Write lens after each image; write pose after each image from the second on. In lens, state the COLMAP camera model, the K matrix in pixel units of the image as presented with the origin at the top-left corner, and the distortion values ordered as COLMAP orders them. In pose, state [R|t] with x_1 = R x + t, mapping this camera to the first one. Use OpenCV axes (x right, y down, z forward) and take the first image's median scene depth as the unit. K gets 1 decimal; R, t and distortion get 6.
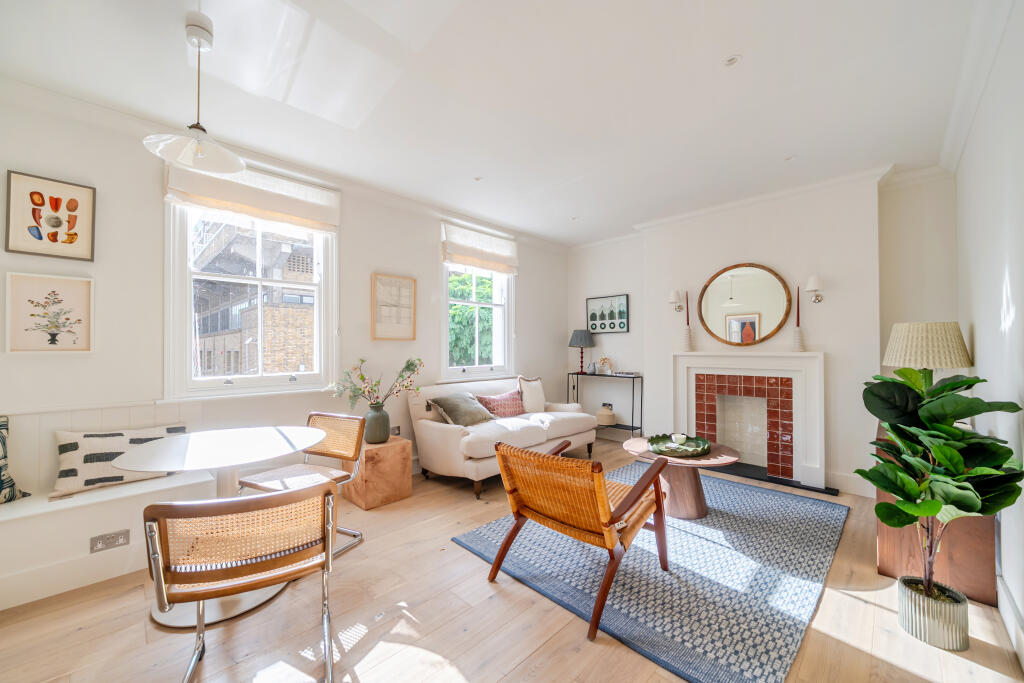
lens RADIAL K [[380.5, 0, 512.0], [0, 380.5, 341.5], [0, 0, 1]] dist [0.011807, -0.000026]
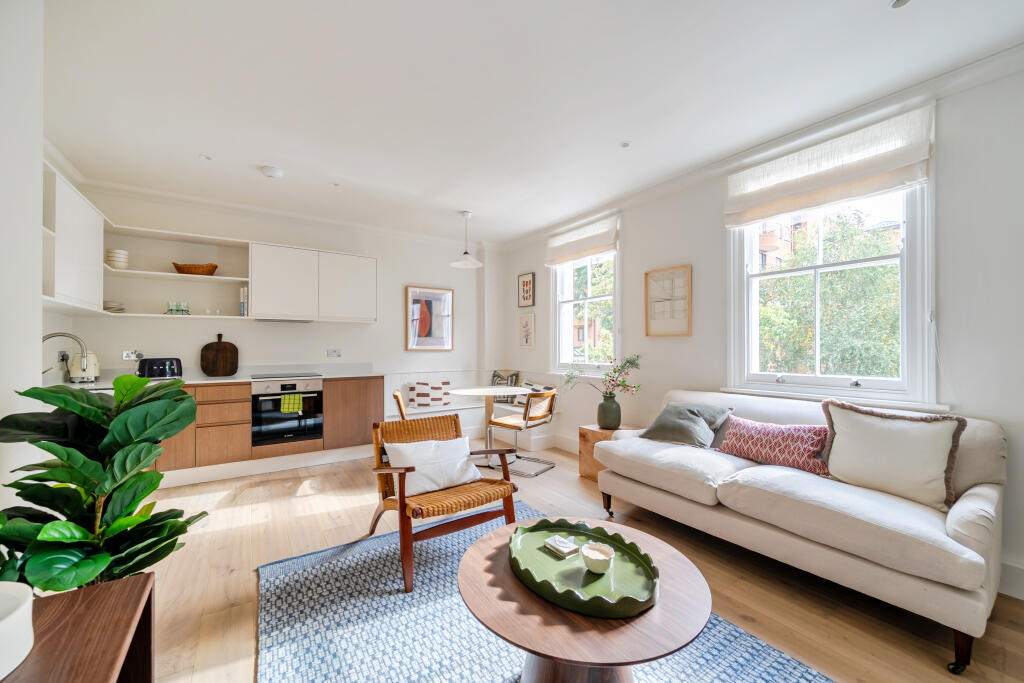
lens RADIAL K [[390.5, 0, 512.0], [0, 390.5, 341.5], [0, 0, 1]] dist [-0.001659, -0.000061]
pose [[-0.182436, -0.012233, -0.983142, 0.994597], [0.011122, 0.999833, -0.014504, 0.026600], [0.983155, -0.013580, -0.182269, 1.118598]]
